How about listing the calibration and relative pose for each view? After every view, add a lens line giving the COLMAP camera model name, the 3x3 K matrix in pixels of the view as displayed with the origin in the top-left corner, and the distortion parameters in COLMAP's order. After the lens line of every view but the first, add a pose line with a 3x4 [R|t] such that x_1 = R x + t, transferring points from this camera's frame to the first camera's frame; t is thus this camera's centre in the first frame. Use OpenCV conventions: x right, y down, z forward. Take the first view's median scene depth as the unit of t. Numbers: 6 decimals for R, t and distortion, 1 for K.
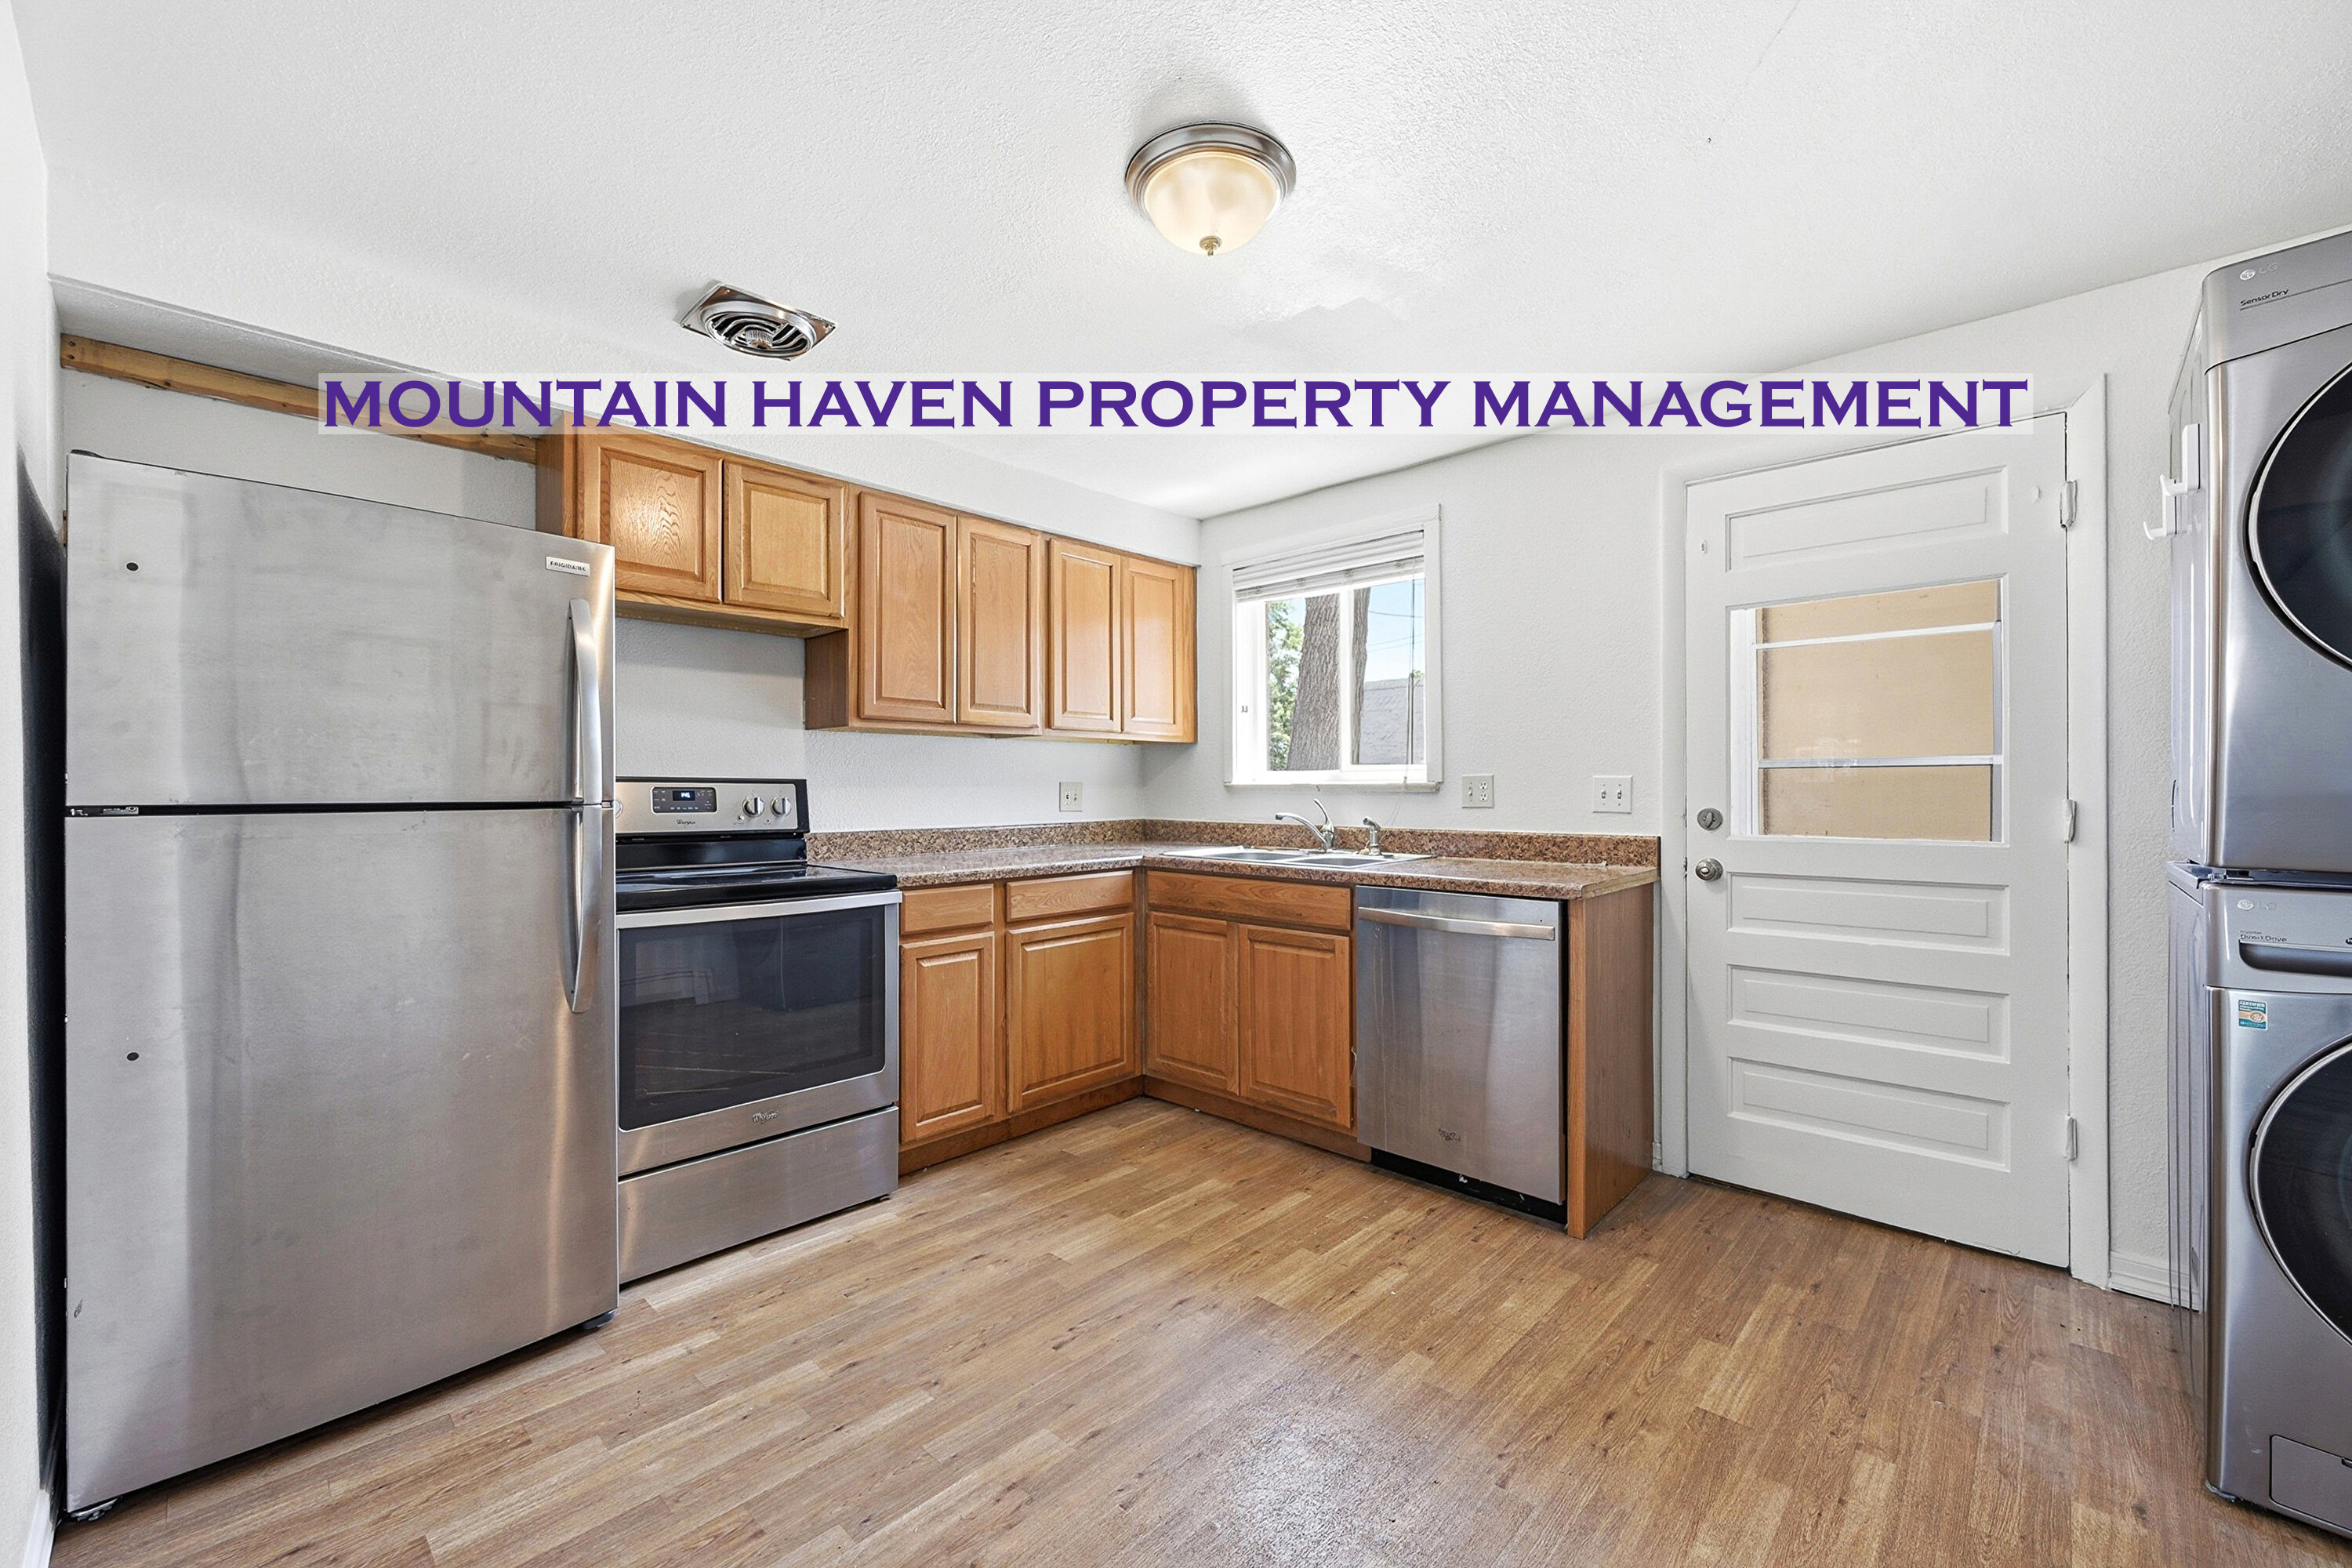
lens RADIAL K [[943.8, 0, 1170.2], [0, 943.8, 785.7], [0, 0, 1]] dist [-0.002106, -0.000072]
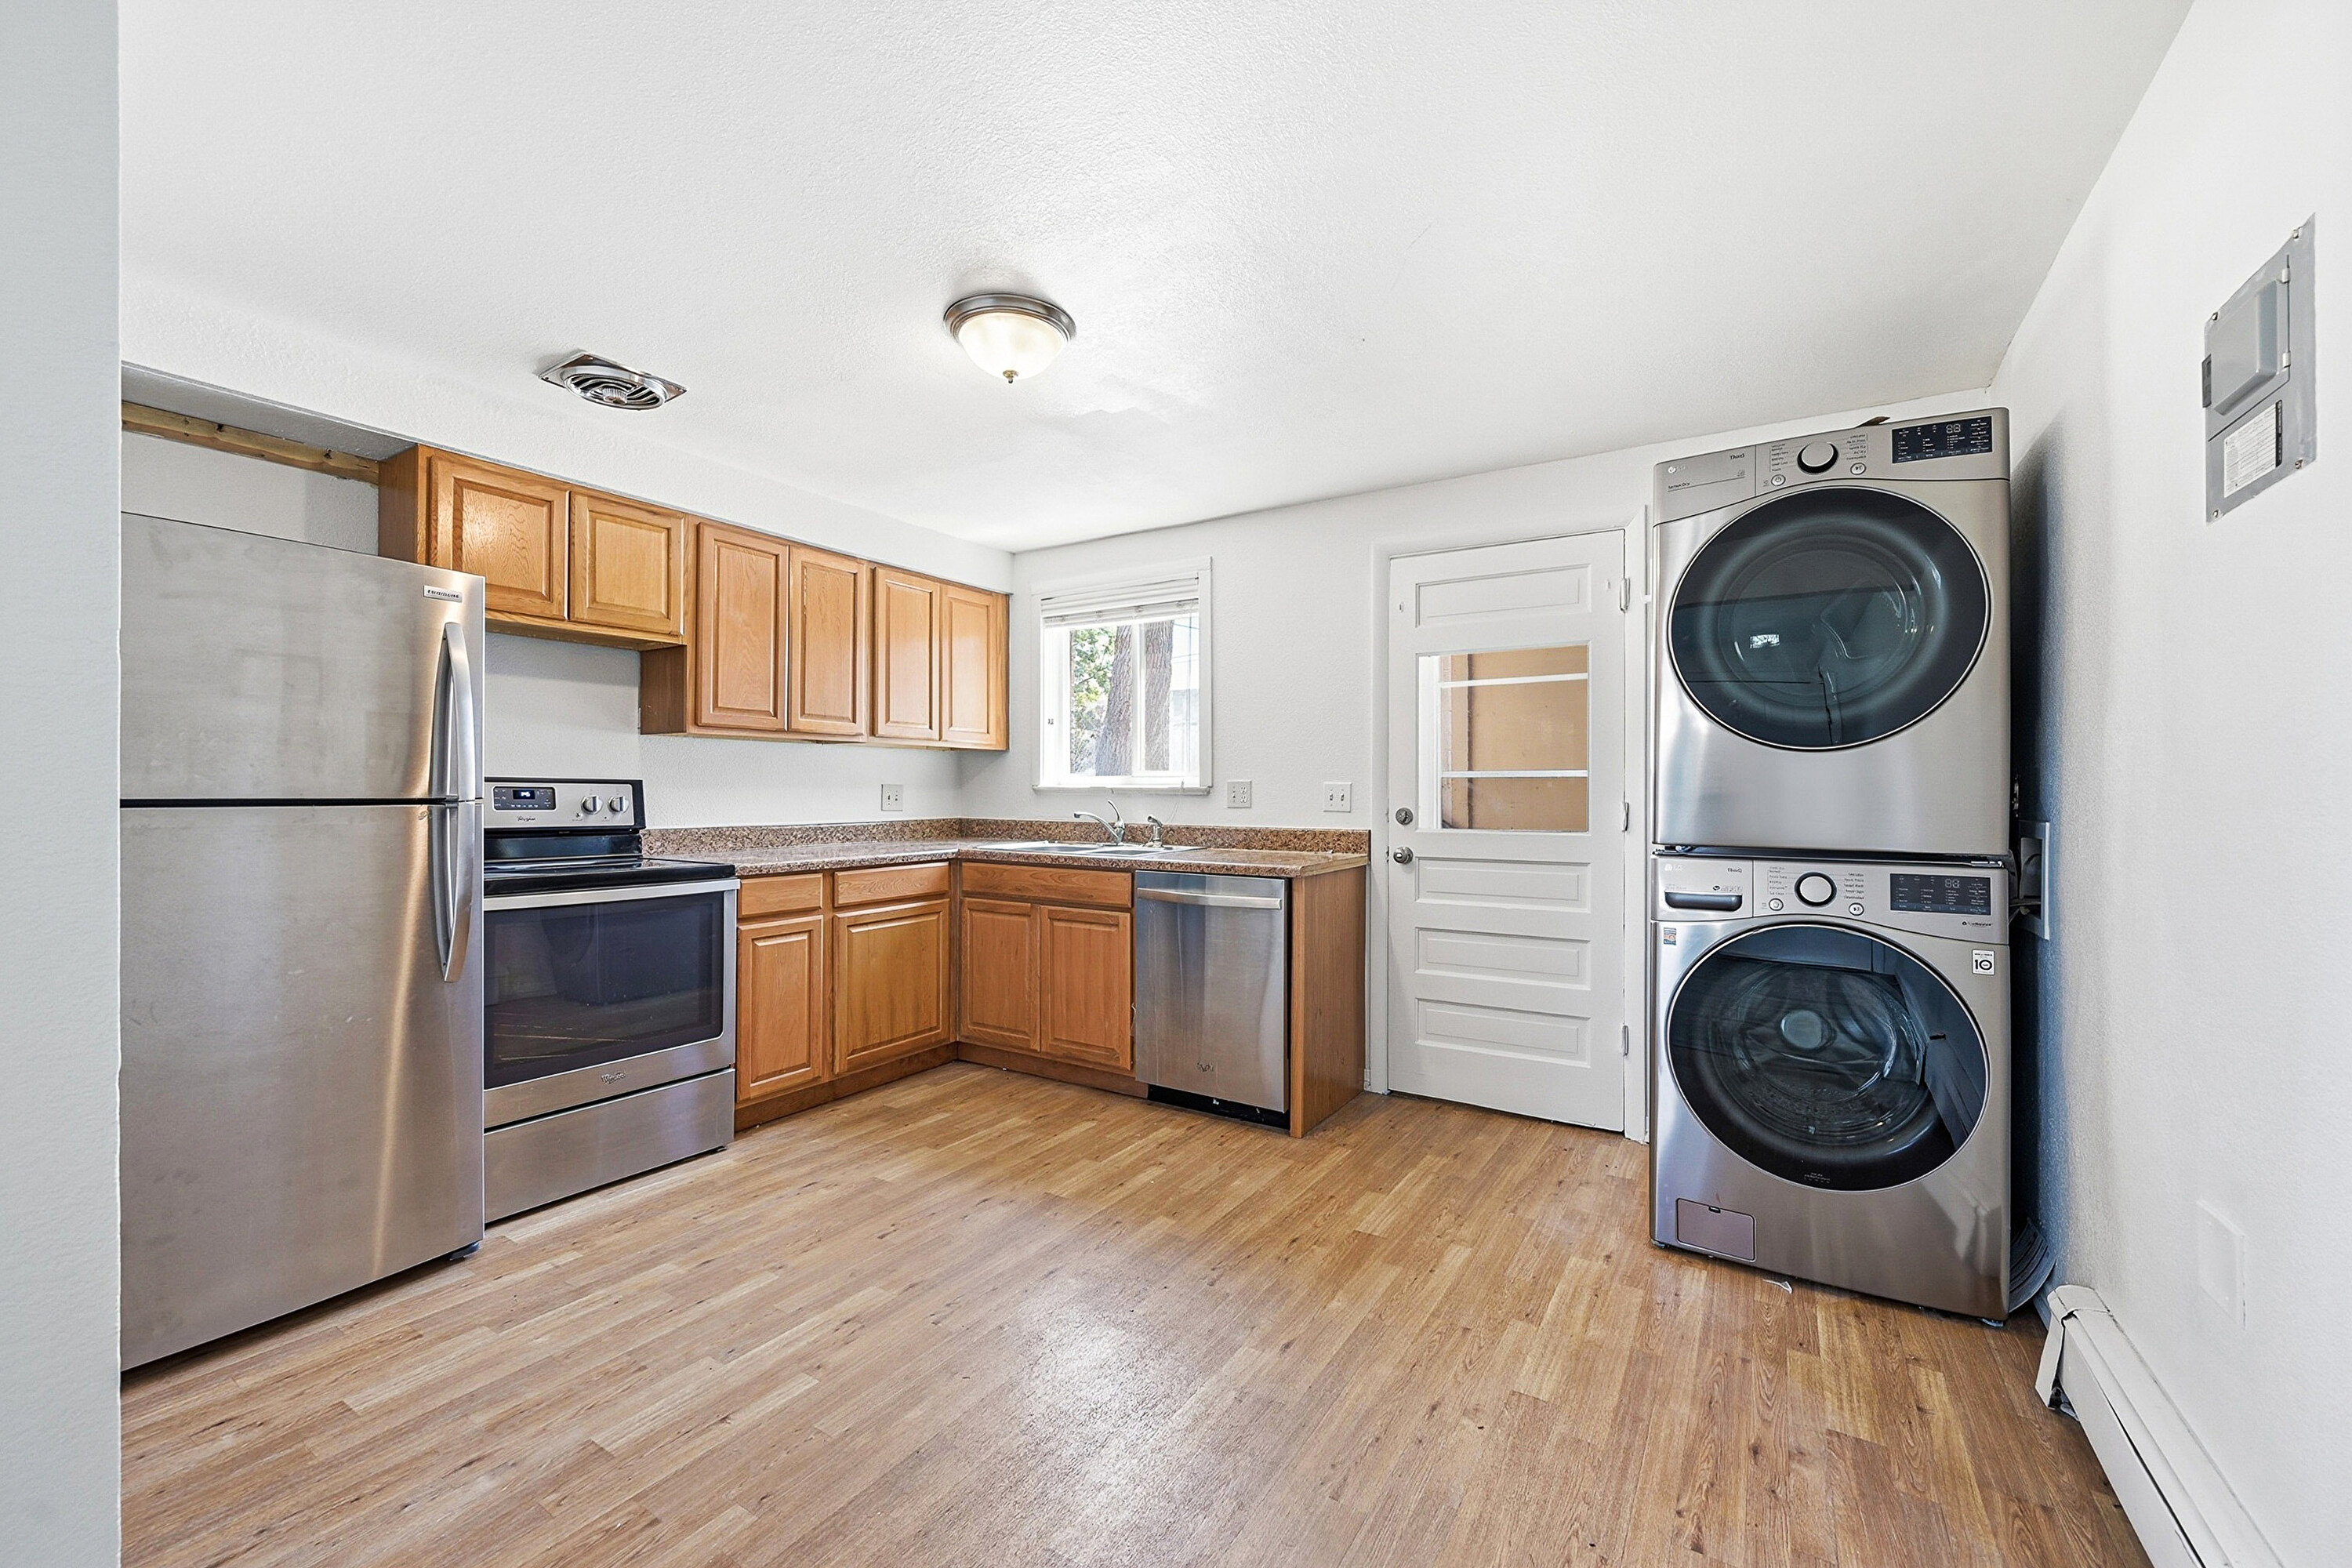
lens RADIAL K [[943.8, 0, 1180.9], [0, 943.8, 785.1], [0, 0, 1]] dist [-0.002106, -0.000072]
pose [[0.980655, 0.006885, 0.195622, 0.016045], [-0.006197, 0.999972, -0.004131, -0.000449], [-0.195645, 0.002838, 0.980671, -0.240433]]
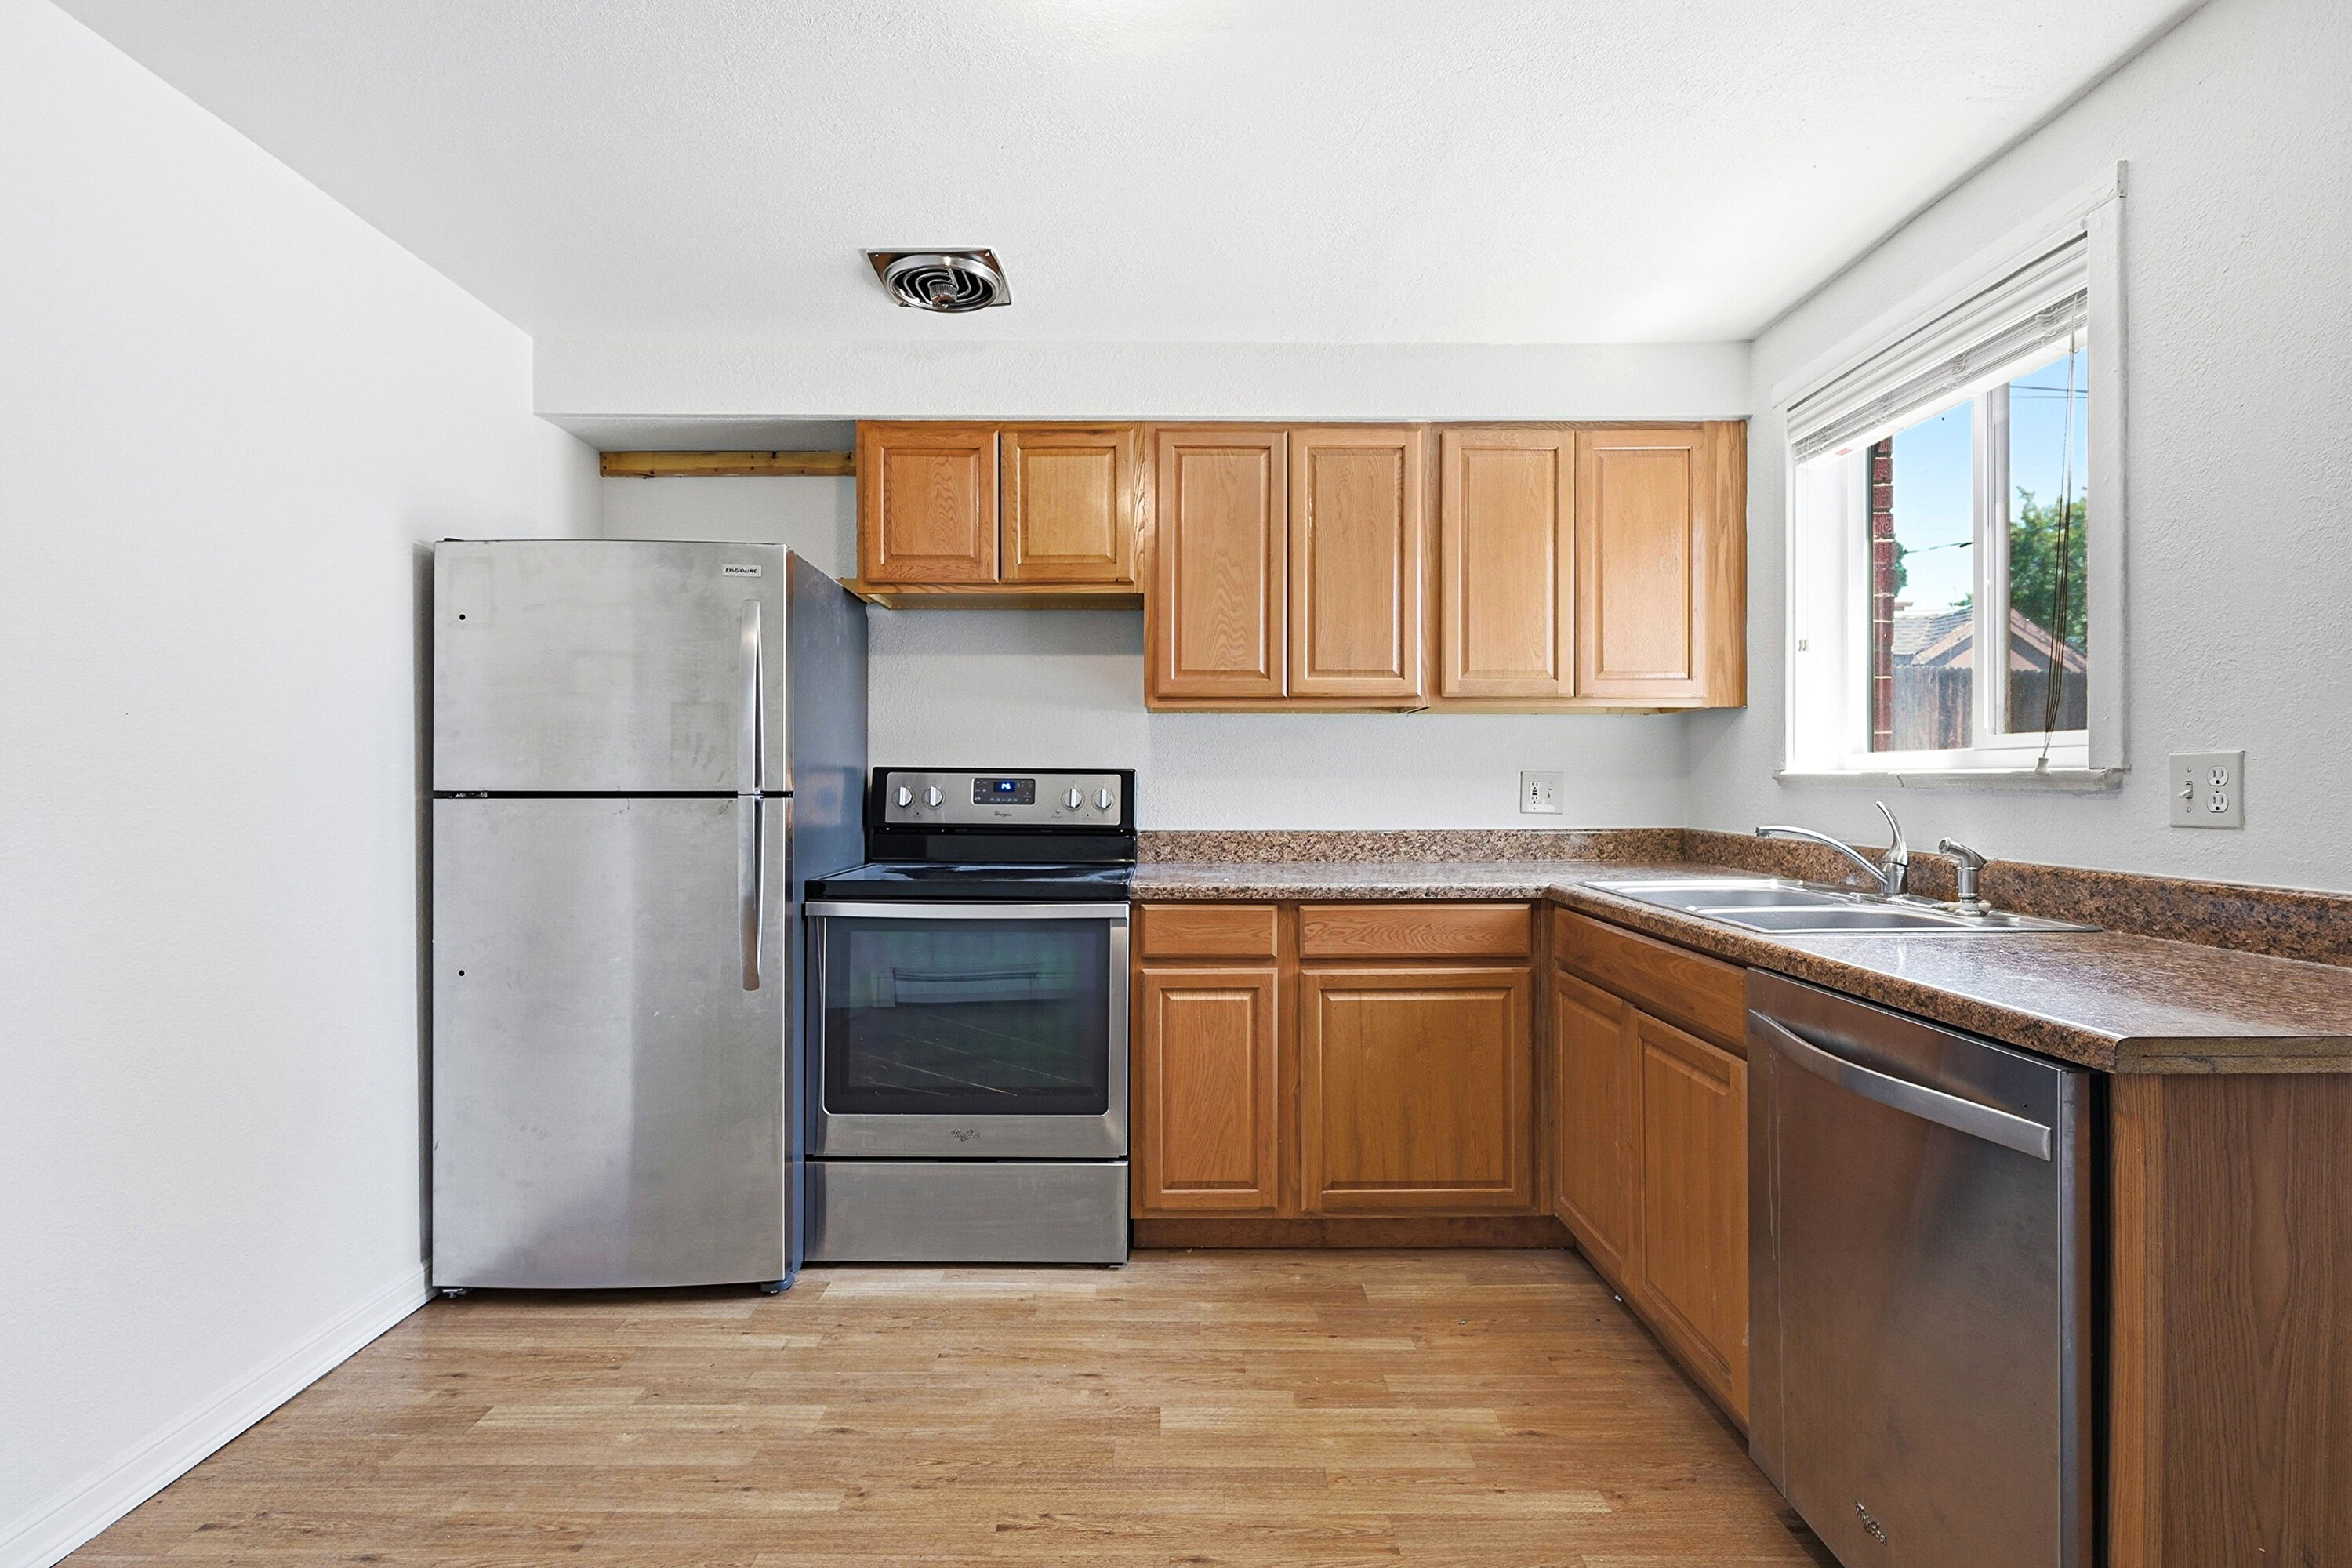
lens RADIAL K [[1091.3, 0, 1176.5], [0, 1091.3, 786.8], [0, 0, 1]] dist [0.000186, -0.001157]
pose [[0.690344, 0.006657, -0.723451, 0.469782], [-0.000074, 0.999958, 0.009131, 0.000257], [0.723481, -0.006250, 0.690316, 0.399114]]
